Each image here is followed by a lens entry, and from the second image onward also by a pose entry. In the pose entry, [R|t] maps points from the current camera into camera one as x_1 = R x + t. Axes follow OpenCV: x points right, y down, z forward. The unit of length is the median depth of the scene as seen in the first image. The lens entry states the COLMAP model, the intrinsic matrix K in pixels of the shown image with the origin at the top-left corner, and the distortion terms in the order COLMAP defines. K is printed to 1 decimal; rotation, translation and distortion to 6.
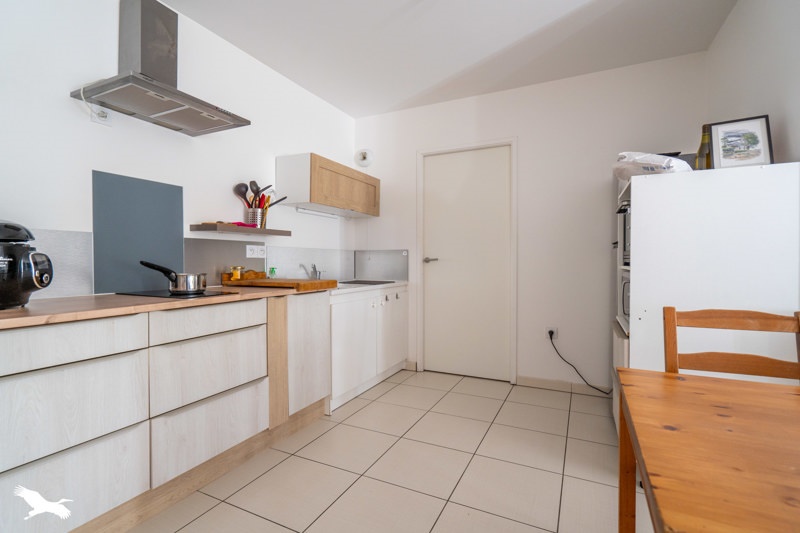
lens RADIAL K [[371.7, 0, 401.0], [0, 371.7, 265.1], [0, 0, 1]] dist [-0.001391, -0.000170]
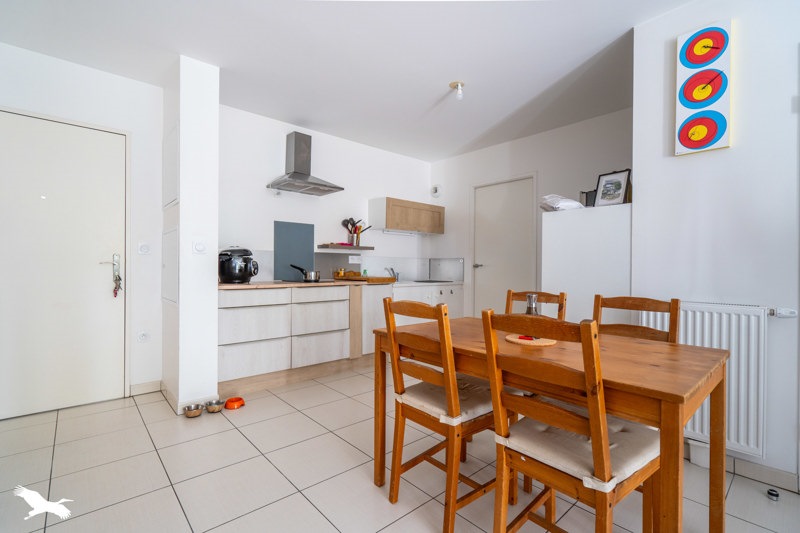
lens RADIAL K [[376.7, 0, 391.5], [0, 376.7, 266.3], [0, 0, 1]] dist [-0.002283, -0.000349]
pose [[0.914363, 0.007564, -0.404825, 0.483957], [-0.013400, 0.999843, -0.011583, 0.010938], [0.404674, 0.016016, 0.914321, -0.509210]]
